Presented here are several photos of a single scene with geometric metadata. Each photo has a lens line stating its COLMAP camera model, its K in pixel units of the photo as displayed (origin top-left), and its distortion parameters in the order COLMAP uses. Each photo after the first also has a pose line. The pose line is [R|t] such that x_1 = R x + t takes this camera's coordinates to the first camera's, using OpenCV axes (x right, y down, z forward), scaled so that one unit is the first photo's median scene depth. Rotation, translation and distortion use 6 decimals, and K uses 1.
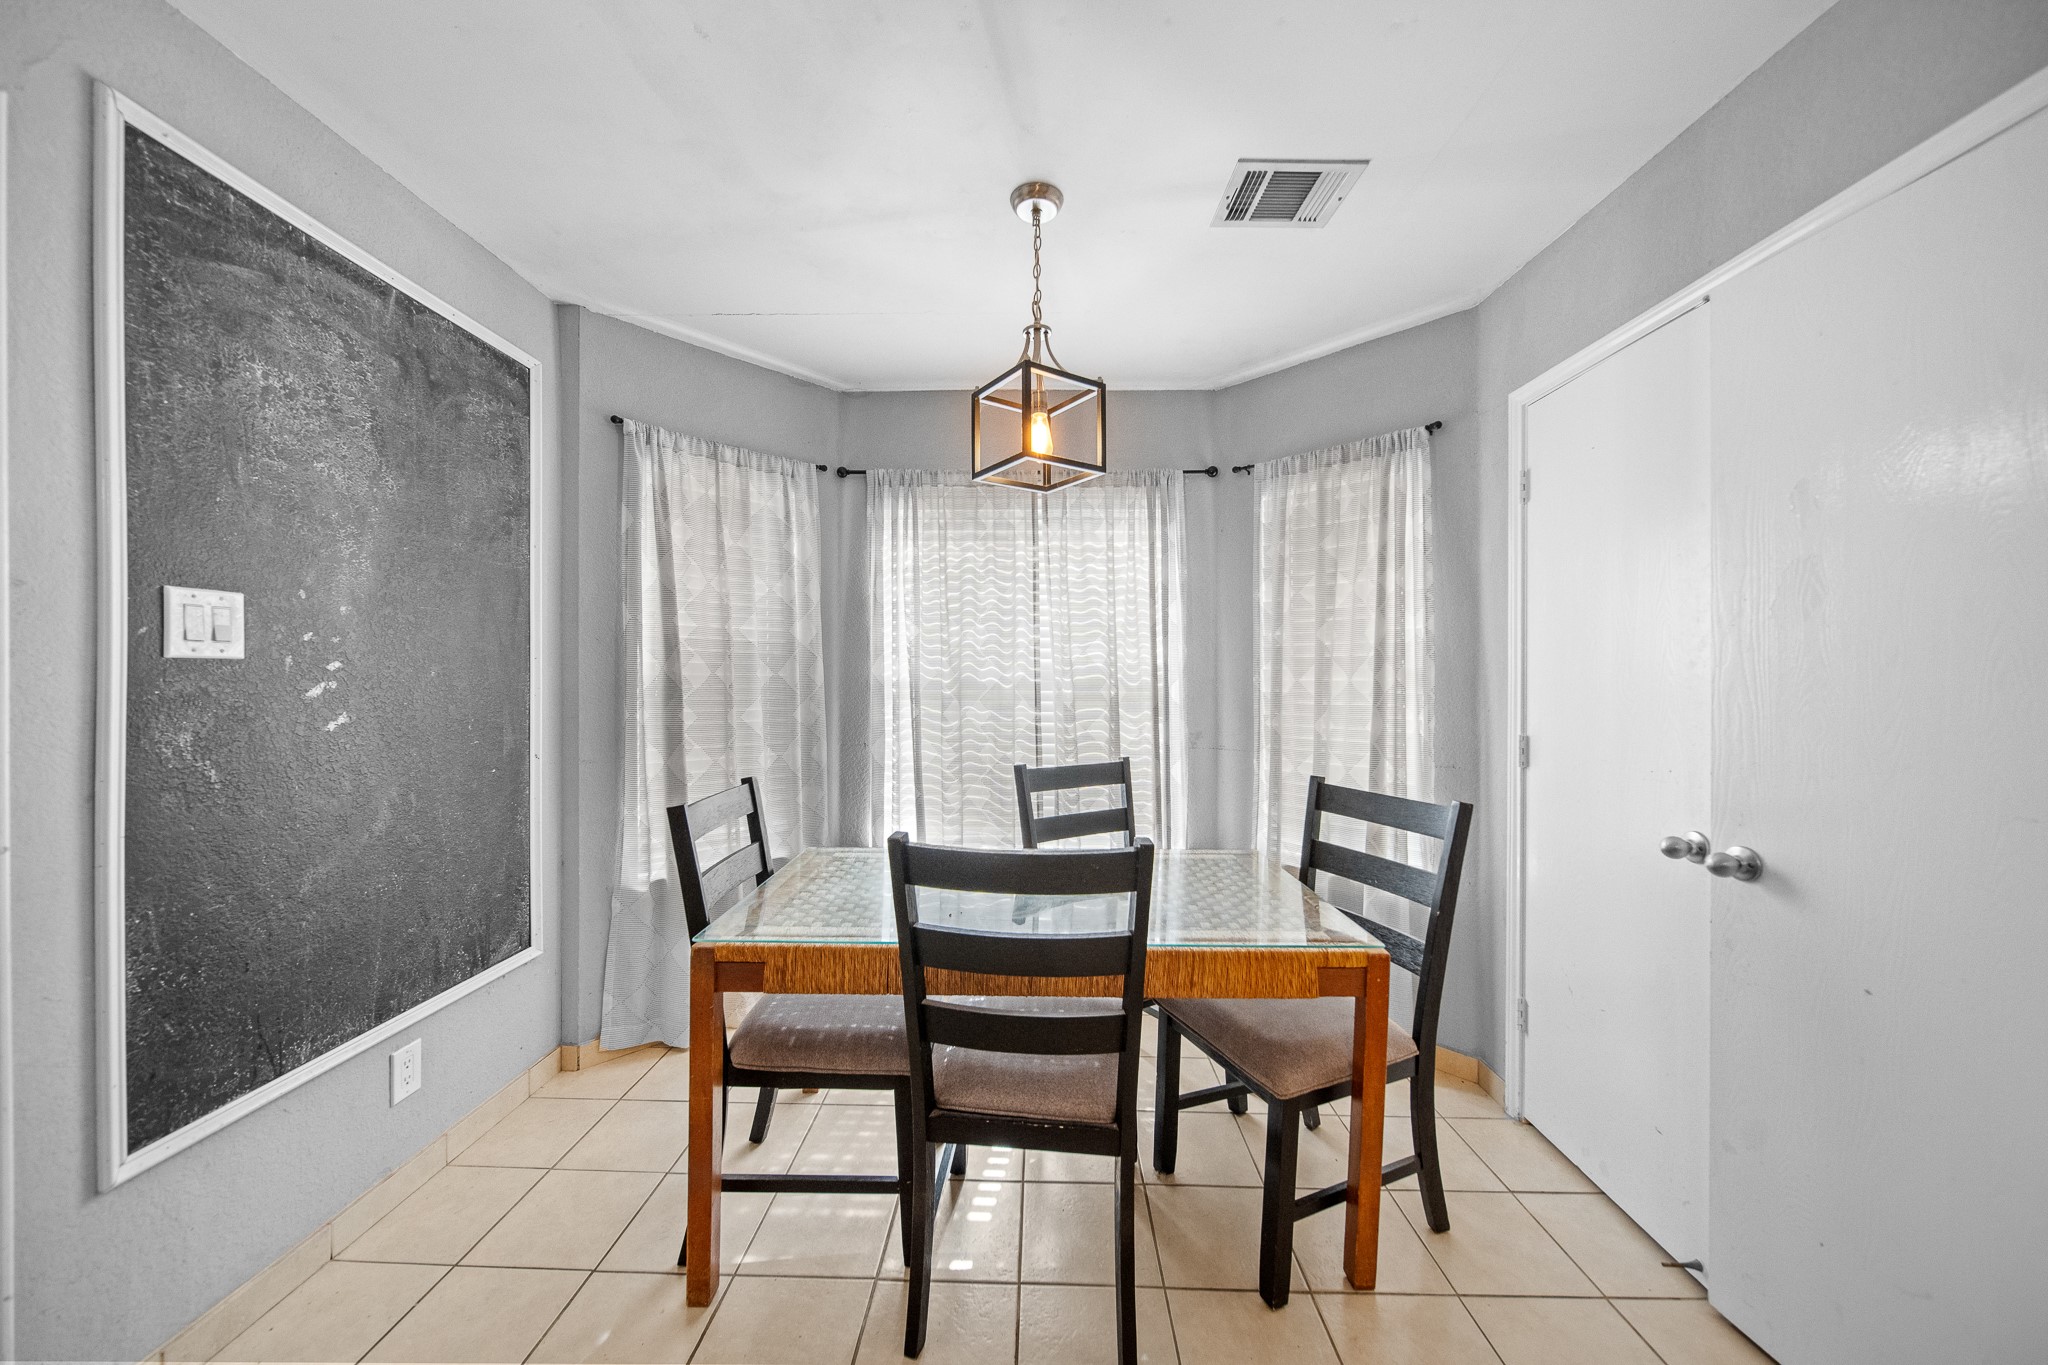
lens RADIAL K [[720.0, 0, 1029.2], [0, 720.0, 679.3], [0, 0, 1]] dist [0.000313, -0.001519]
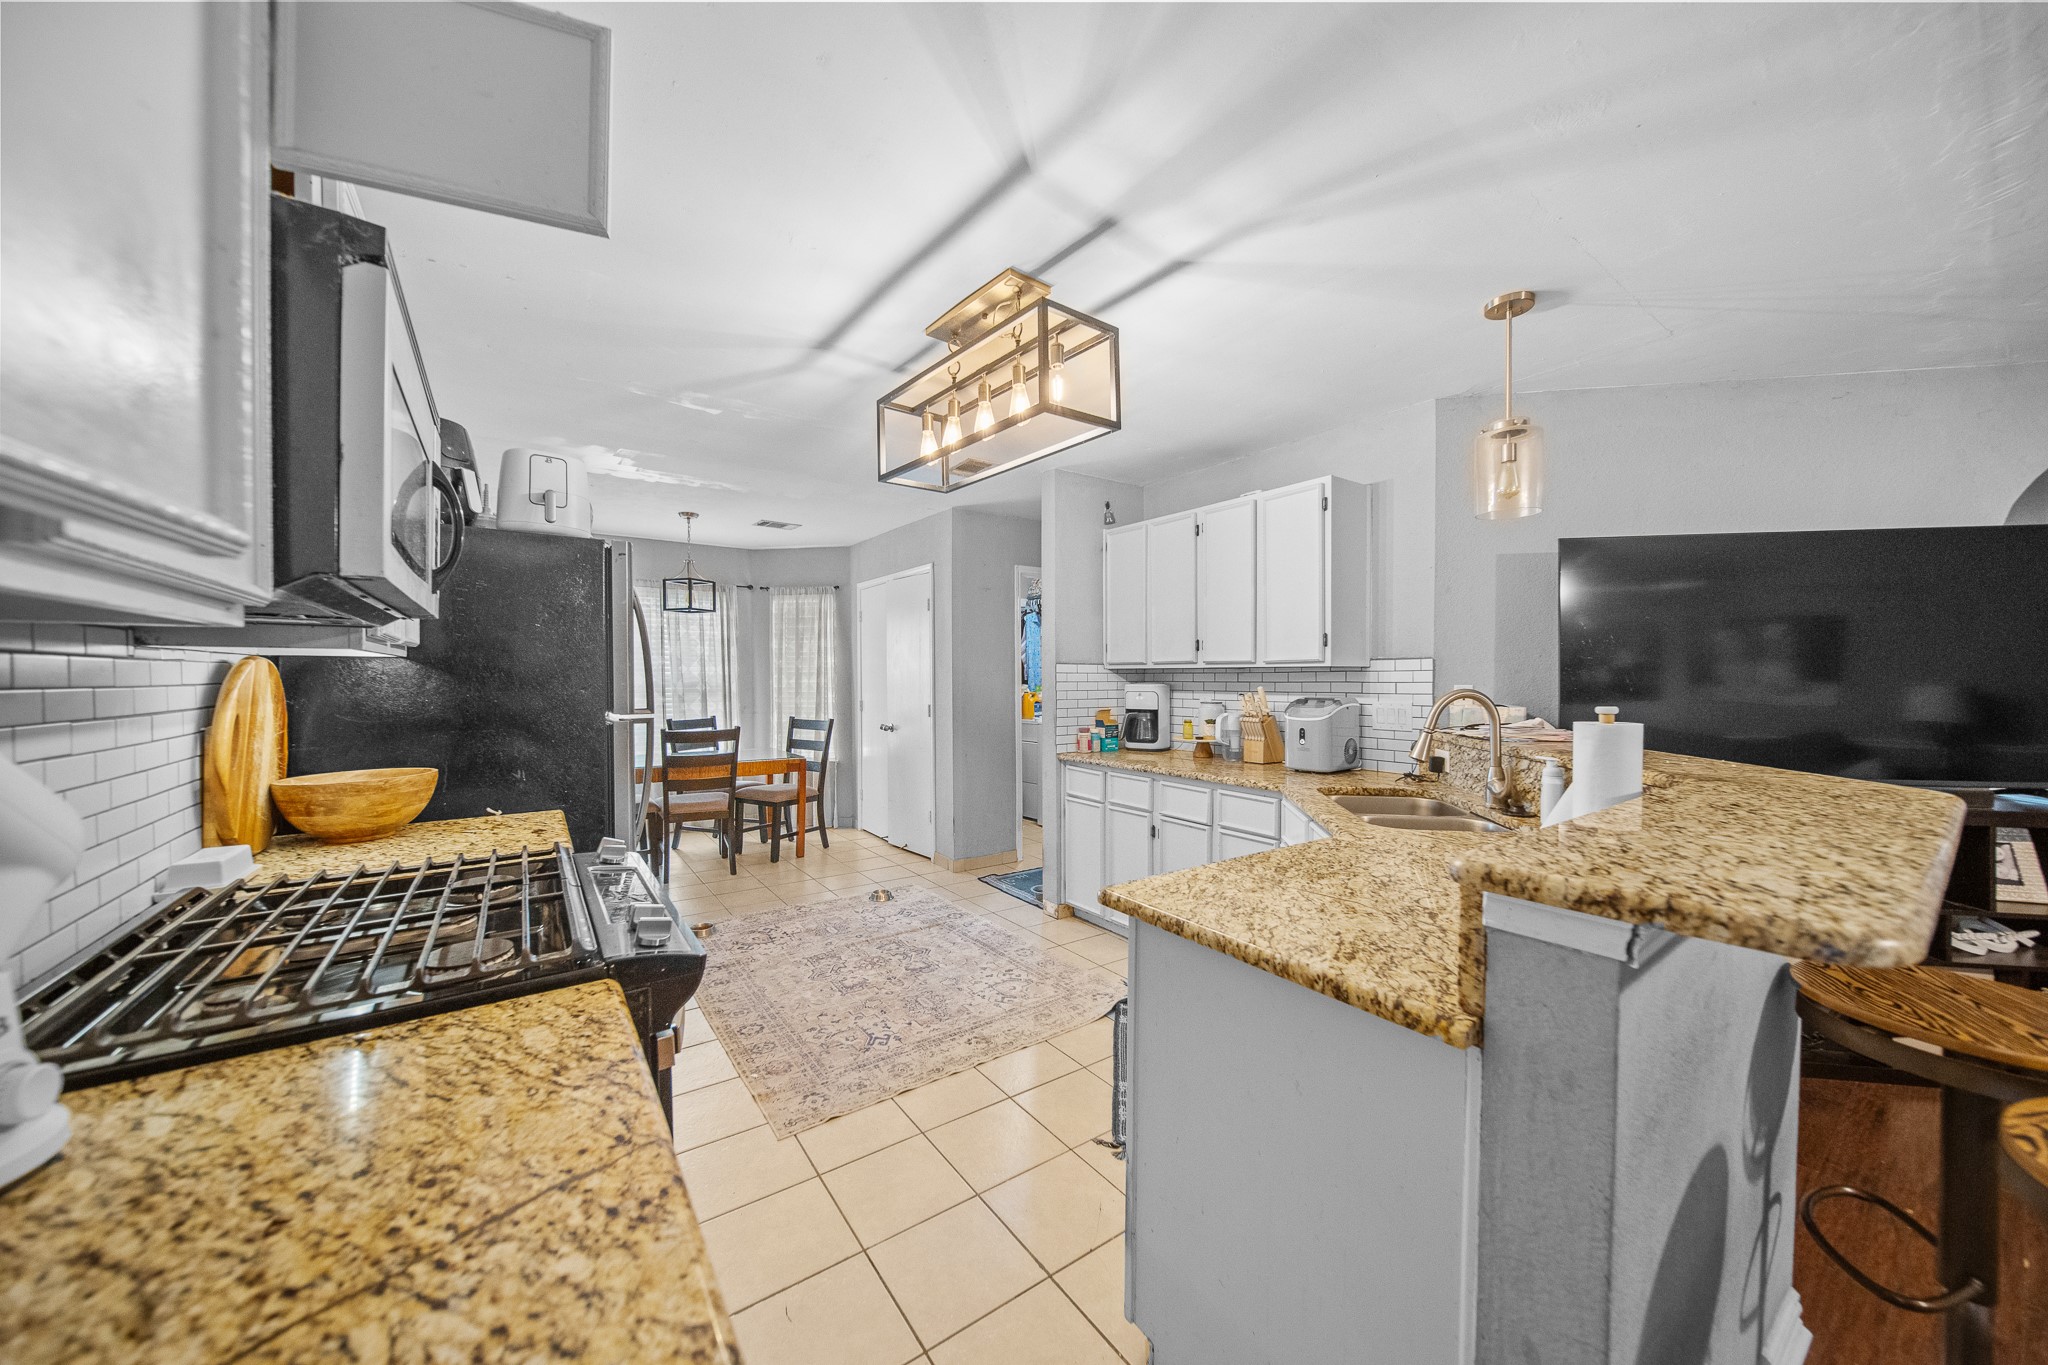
lens RADIAL K [[720.0, 0, 1029.2], [0, 720.0, 679.3], [0, 0, 1]] dist [0.000313, -0.001519]
pose [[0.804453, -0.009398, 0.593942, -0.417123], [0.005419, 0.999949, 0.008482, -0.023200], [-0.593992, -0.003605, 0.804463, -1.444514]]
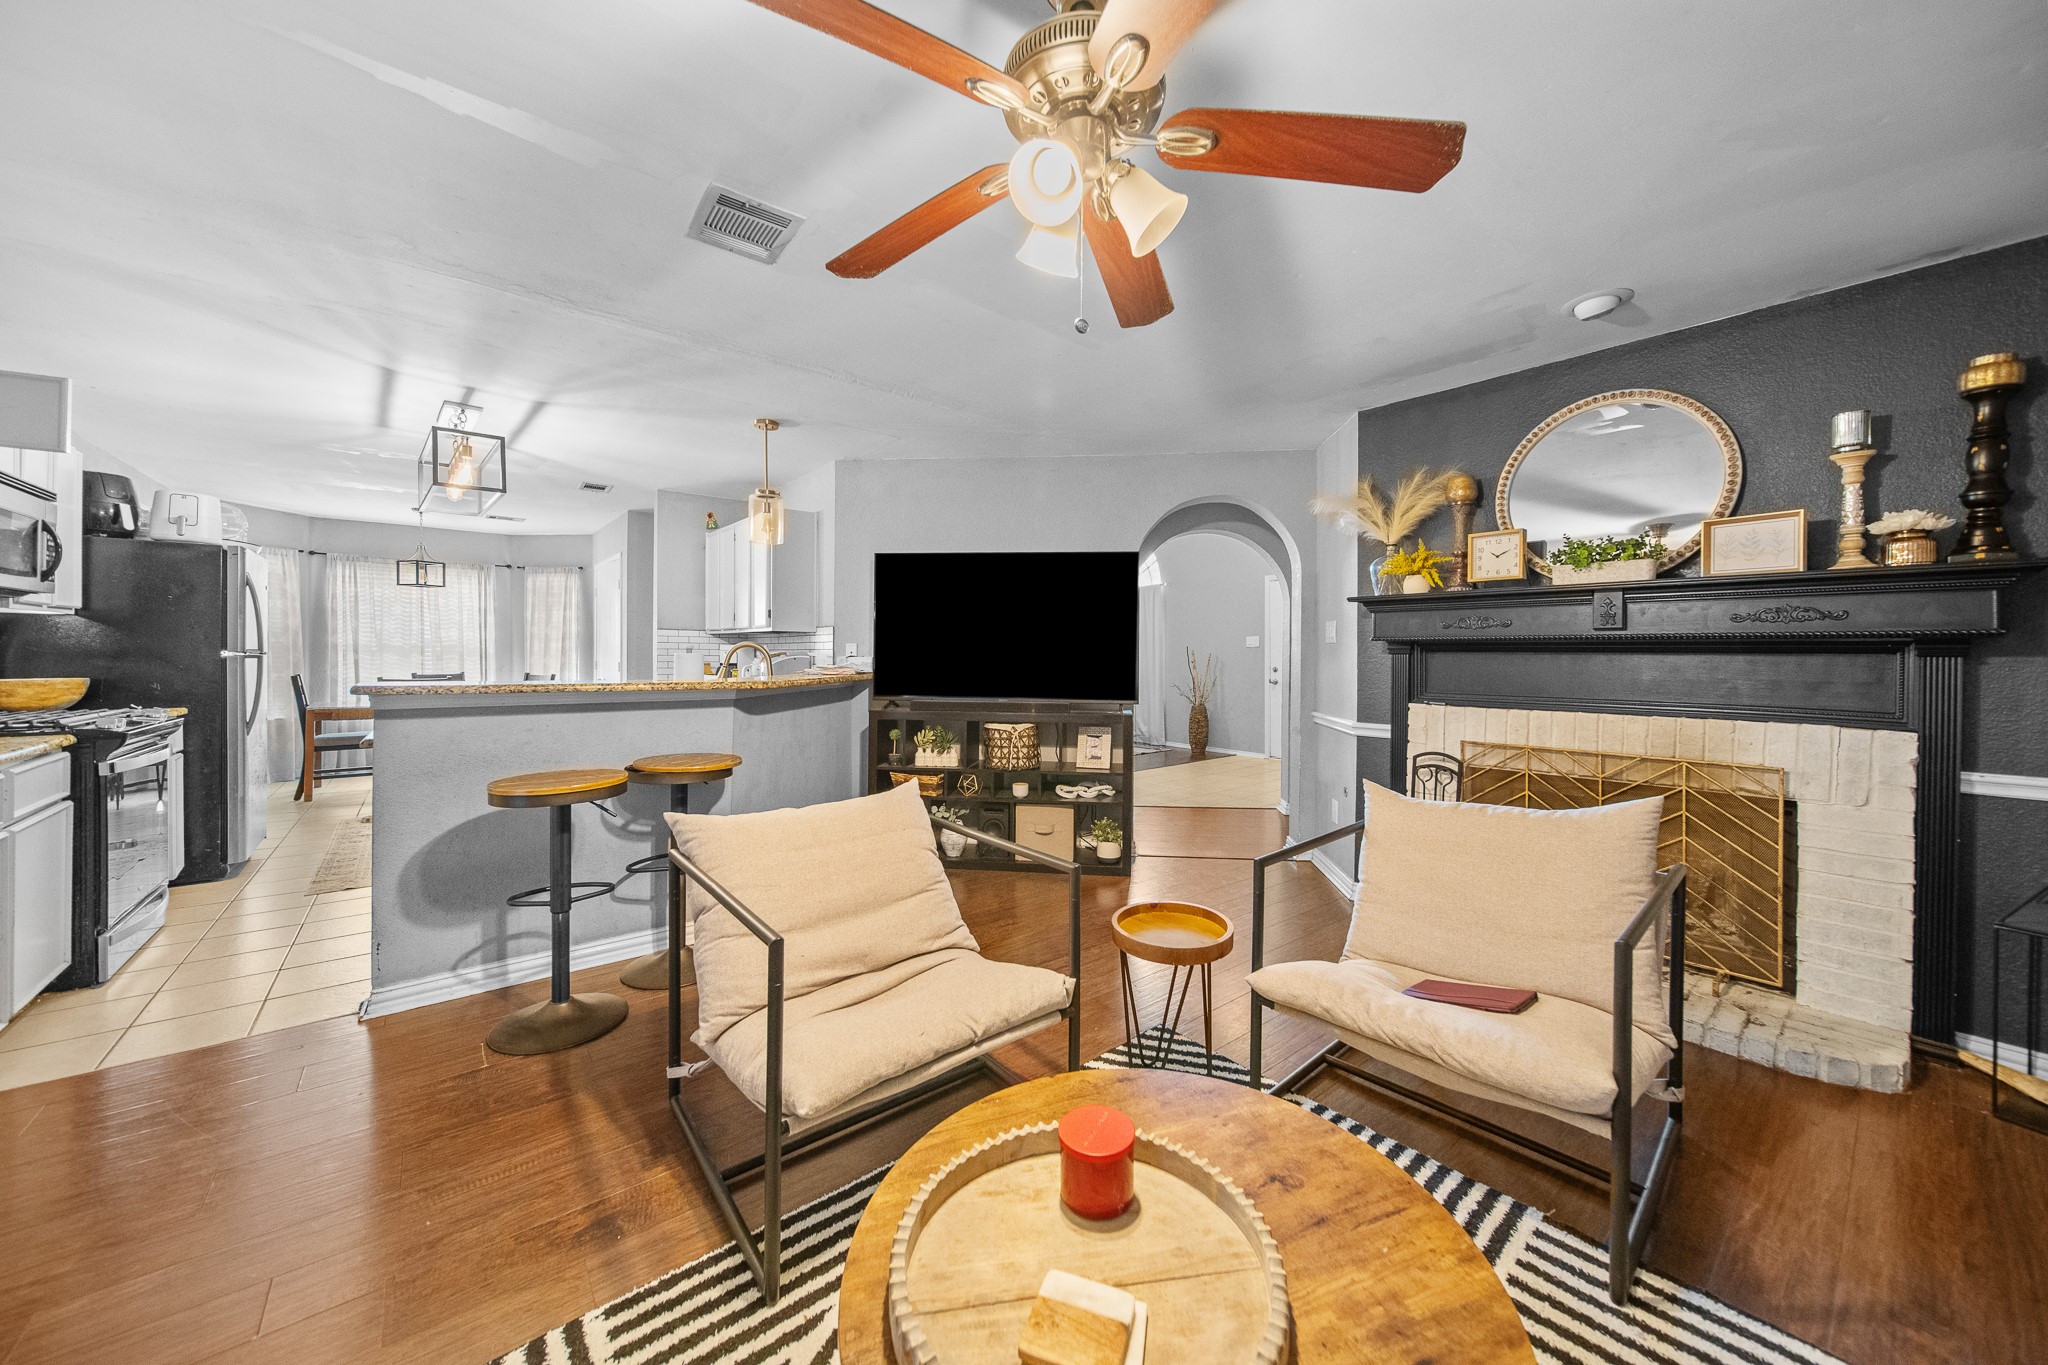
lens RADIAL K [[731.4, 0, 1031.2], [0, 731.4, 653.6], [0, 0, 1]] dist [0.000664, 0.000094]
pose [[0.761681, 0.001820, 0.647950, -0.027629], [-0.005182, 0.999981, 0.003283, 0.016157], [-0.647932, -0.005859, 0.761676, -2.599964]]
